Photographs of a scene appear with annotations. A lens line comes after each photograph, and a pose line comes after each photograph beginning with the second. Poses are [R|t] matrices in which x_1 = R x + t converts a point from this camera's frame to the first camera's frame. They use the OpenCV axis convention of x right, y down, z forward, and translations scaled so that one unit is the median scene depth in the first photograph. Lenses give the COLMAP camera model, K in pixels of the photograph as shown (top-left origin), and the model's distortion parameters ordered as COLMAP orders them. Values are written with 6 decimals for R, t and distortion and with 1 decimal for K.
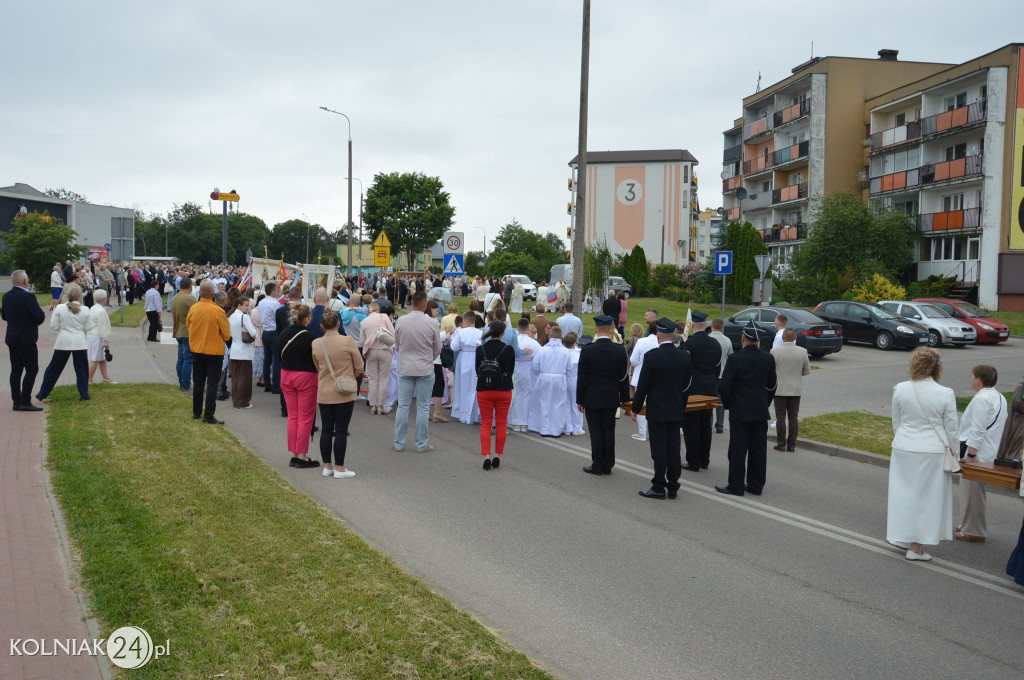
lens RADIAL K [[885.2, 0, 512.0], [0, 885.2, 340.0], [0, 0, 1]] dist [-0.125341, 0.160176]
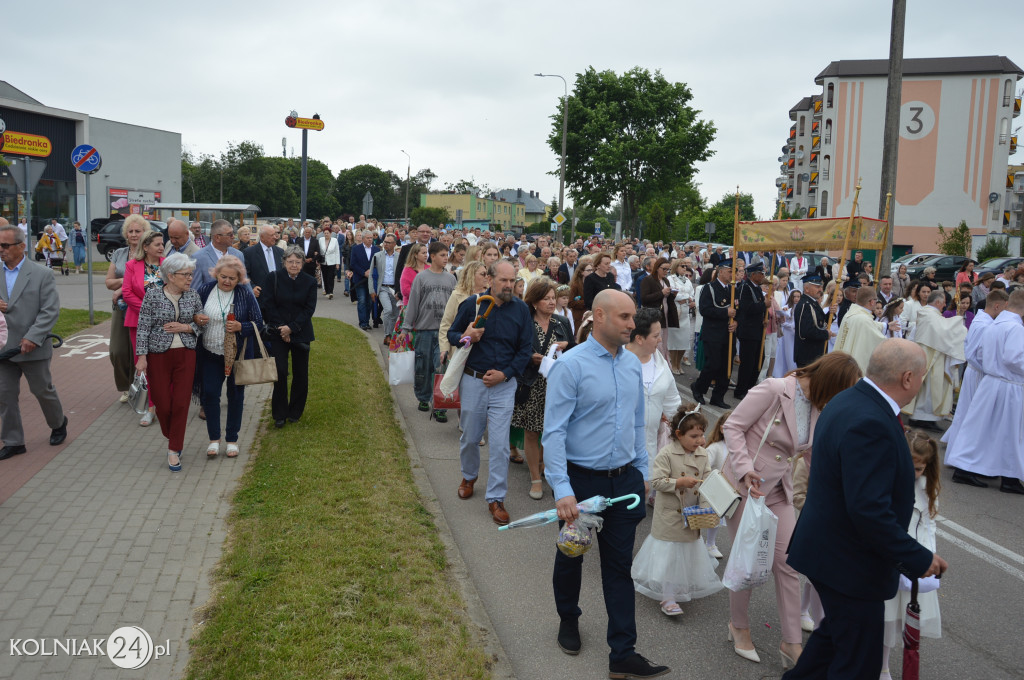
lens RADIAL K [[840.2, 0, 512.0], [0, 840.2, 340.0], [0, 0, 1]] dist [-0.154569, 0.149449]
pose [[0.999487, 0.015722, -0.027891, -0.100587], [-0.014023, 0.998092, 0.060129, -0.020954], [0.028783, -0.059707, 0.997801, 0.231339]]
